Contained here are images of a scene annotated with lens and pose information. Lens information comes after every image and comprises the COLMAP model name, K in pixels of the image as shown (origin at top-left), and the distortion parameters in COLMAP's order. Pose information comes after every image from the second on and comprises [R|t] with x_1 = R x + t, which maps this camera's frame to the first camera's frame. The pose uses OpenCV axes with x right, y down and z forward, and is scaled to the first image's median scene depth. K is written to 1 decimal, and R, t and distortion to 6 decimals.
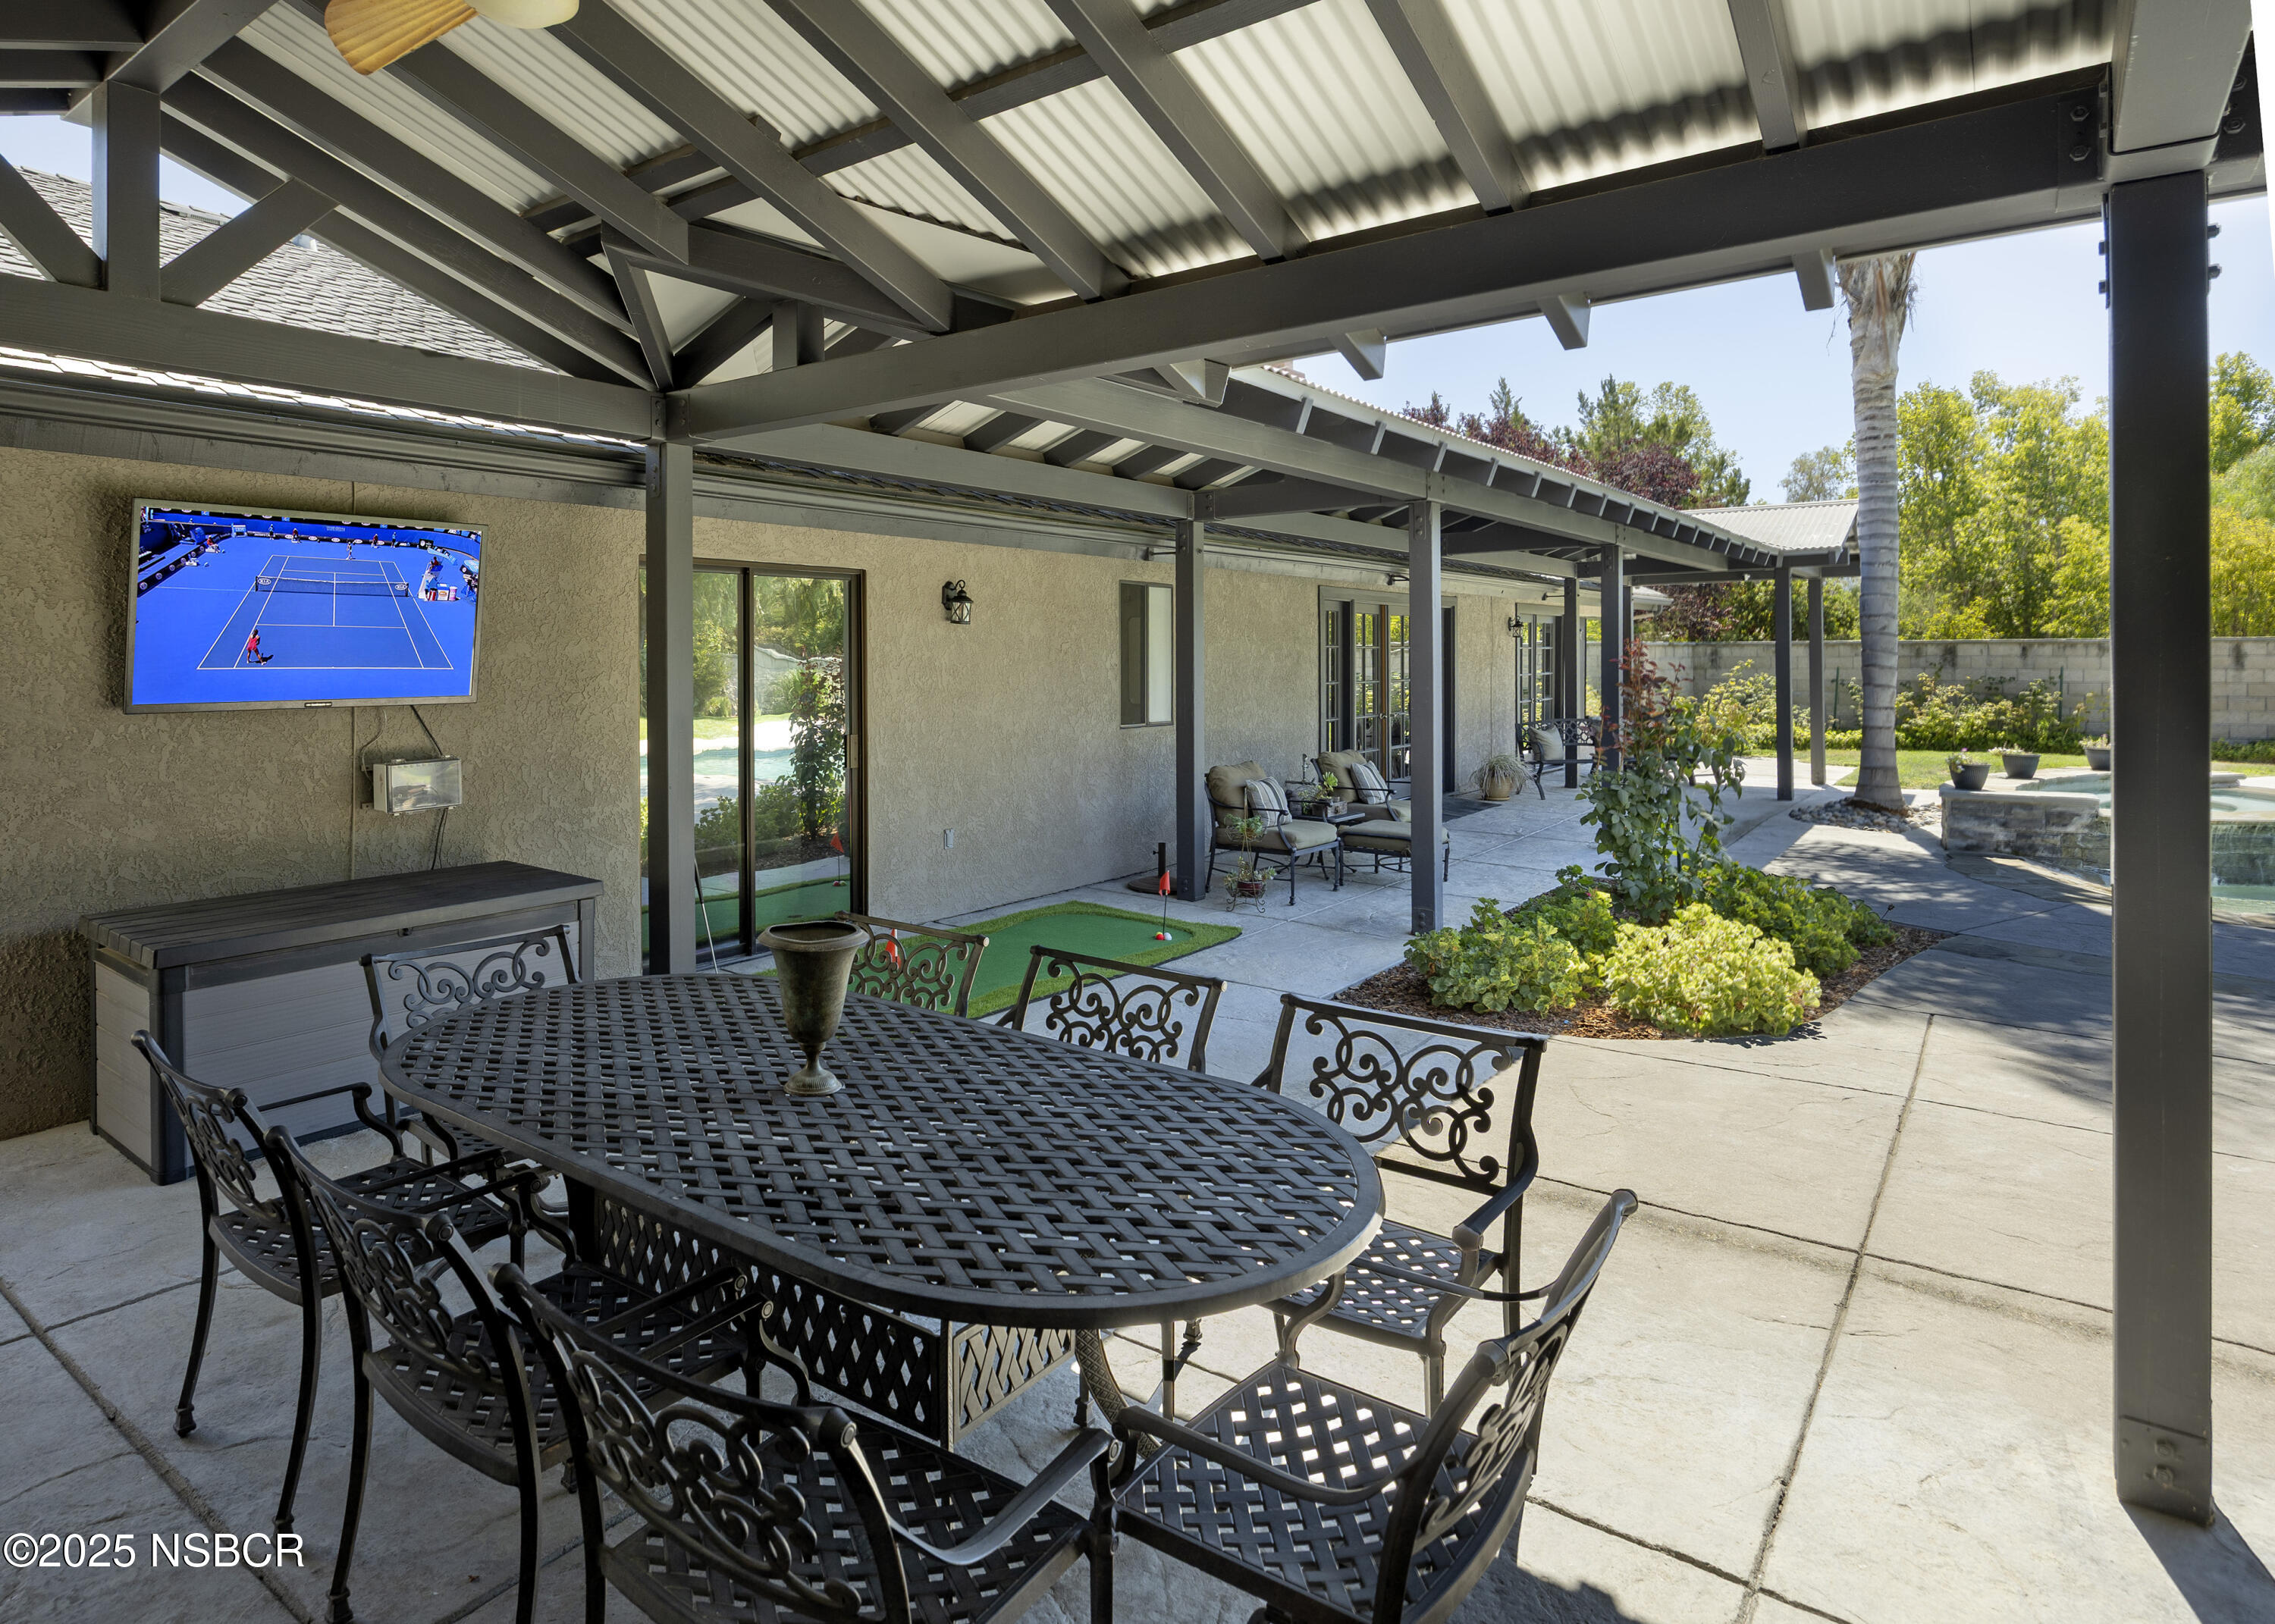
lens RADIAL K [[1262.0, 0, 1136.8], [0, 1262.0, 650.6], [0, 0, 1]] dist [0.001427, 0.000886]
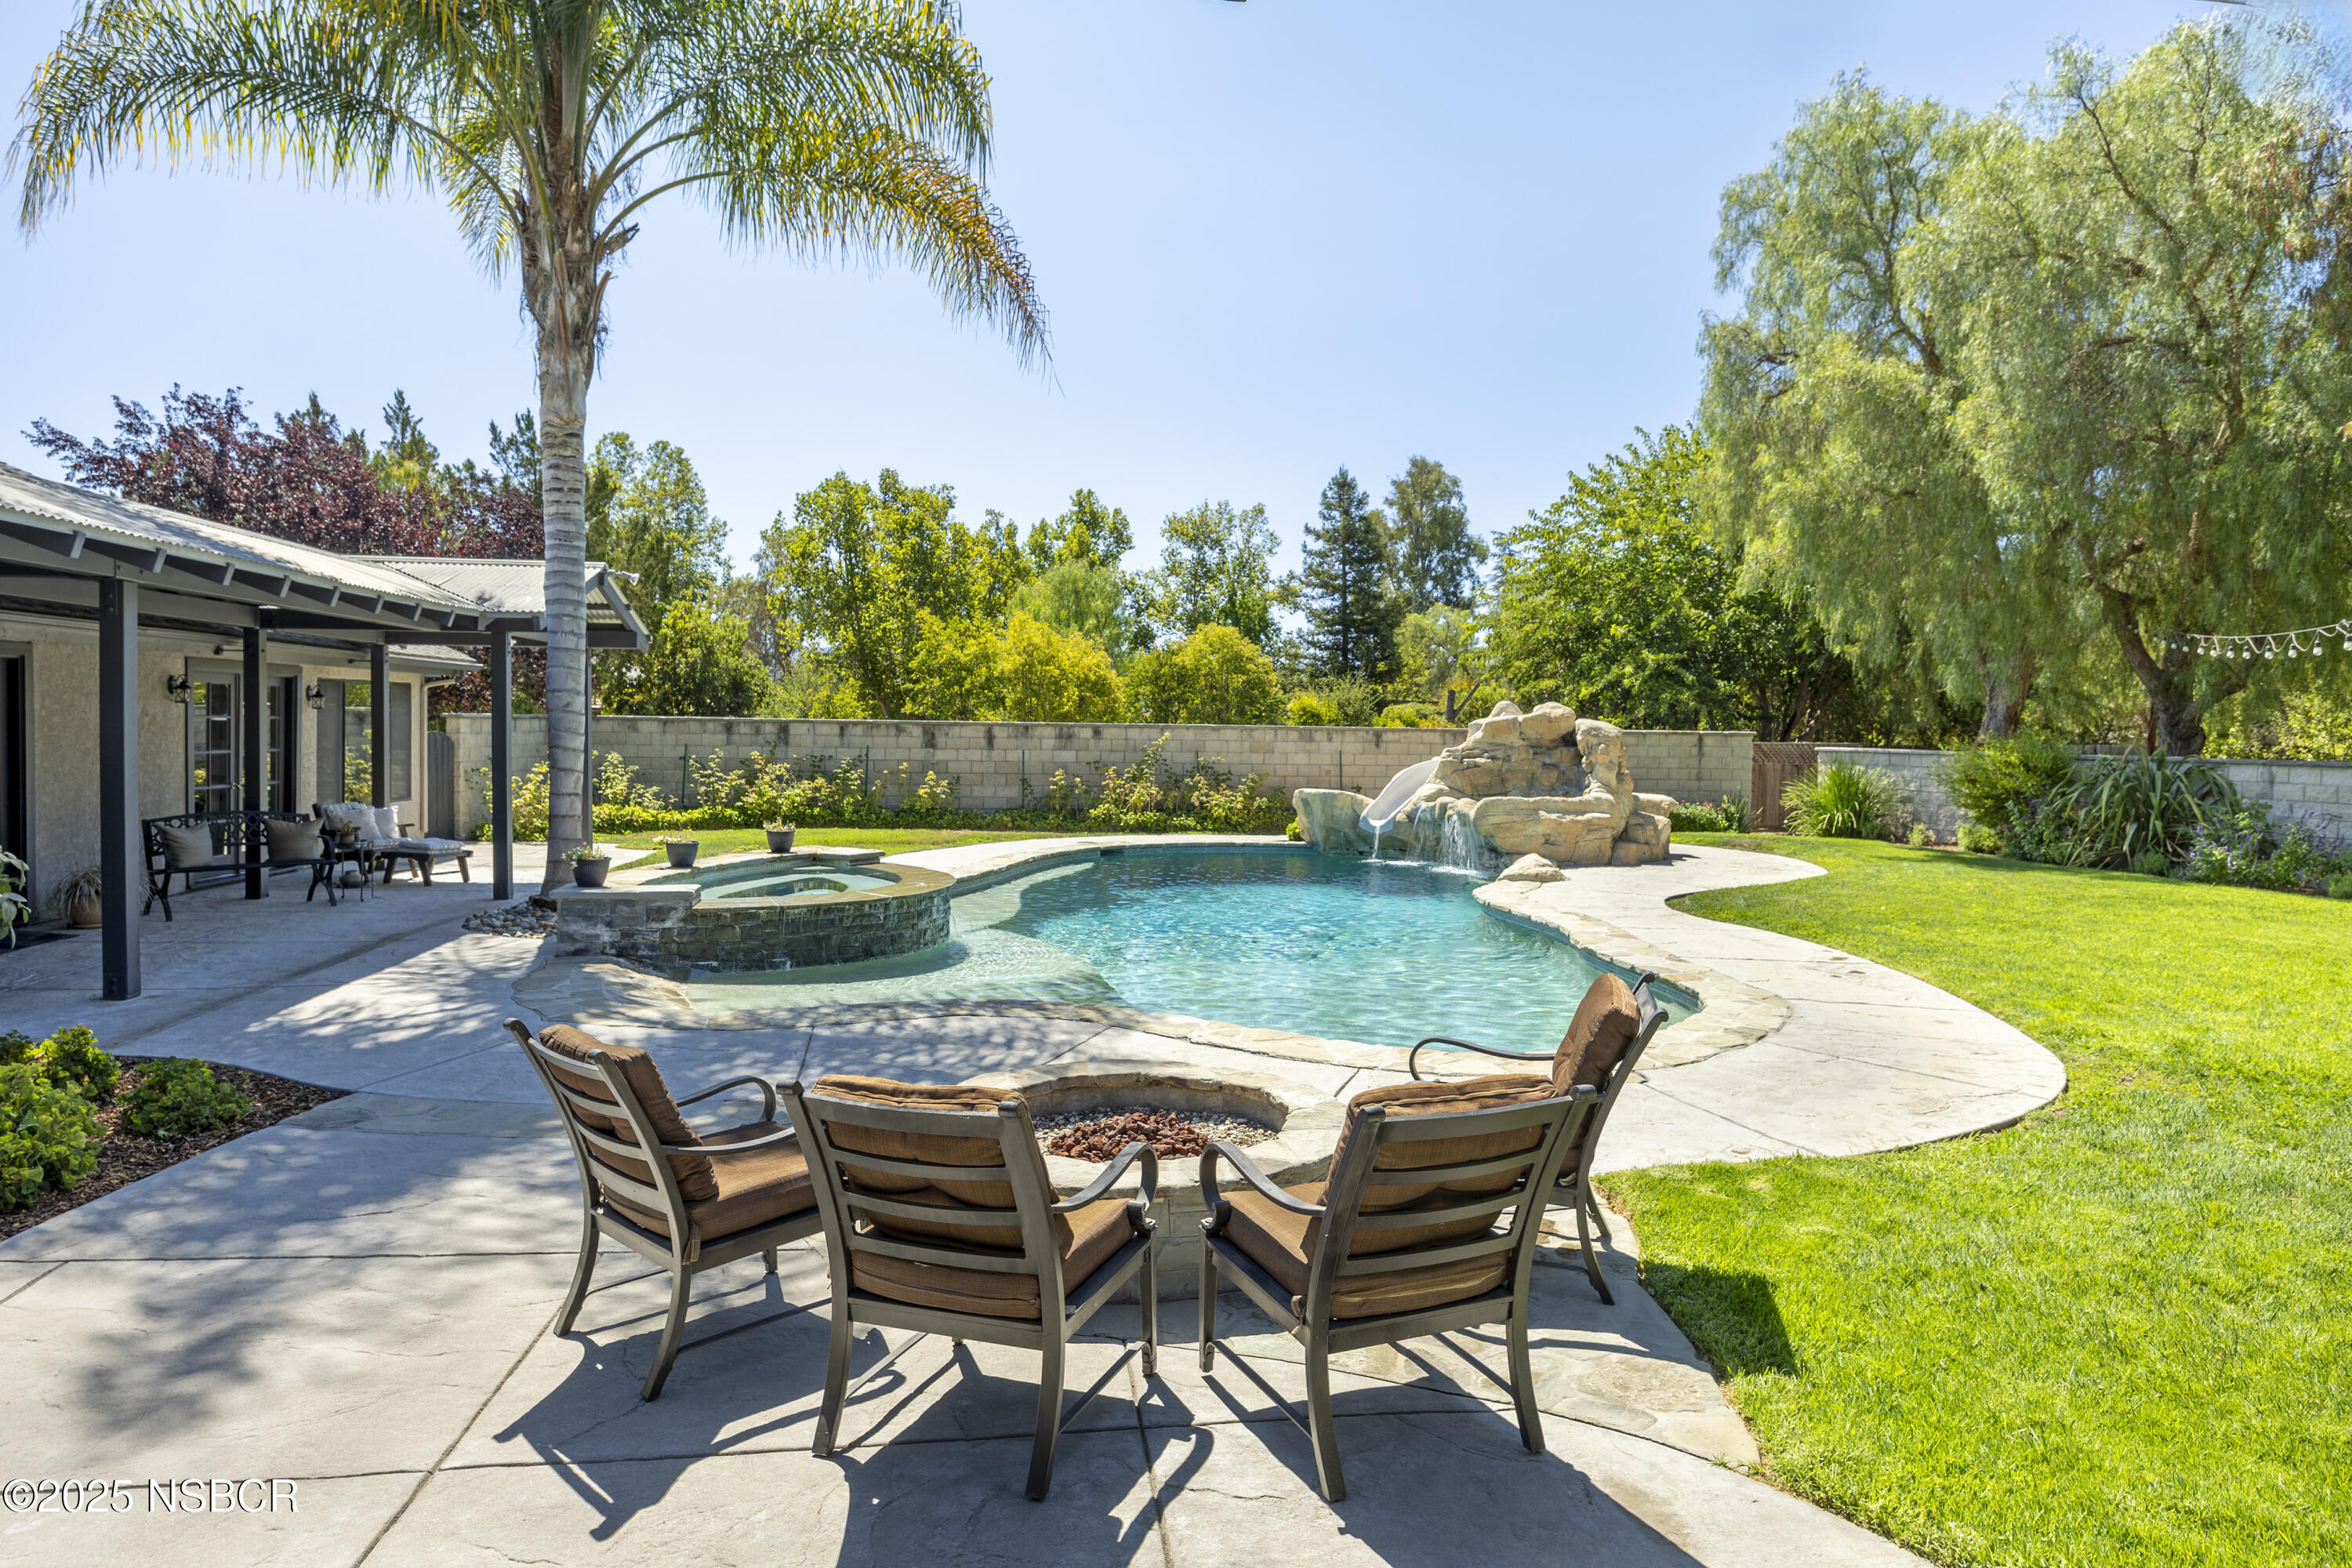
lens RADIAL K [[1340.2, 0, 1176.0], [0, 1340.2, 784.0], [0, 0, 1]] dist [0.000461, 0.000332]
pose [[0.711331, -0.011743, 0.702759, 0.119983], [-0.021111, 0.999052, 0.038062, -0.003816], [-0.702540, -0.041911, 0.710409, 0.009763]]
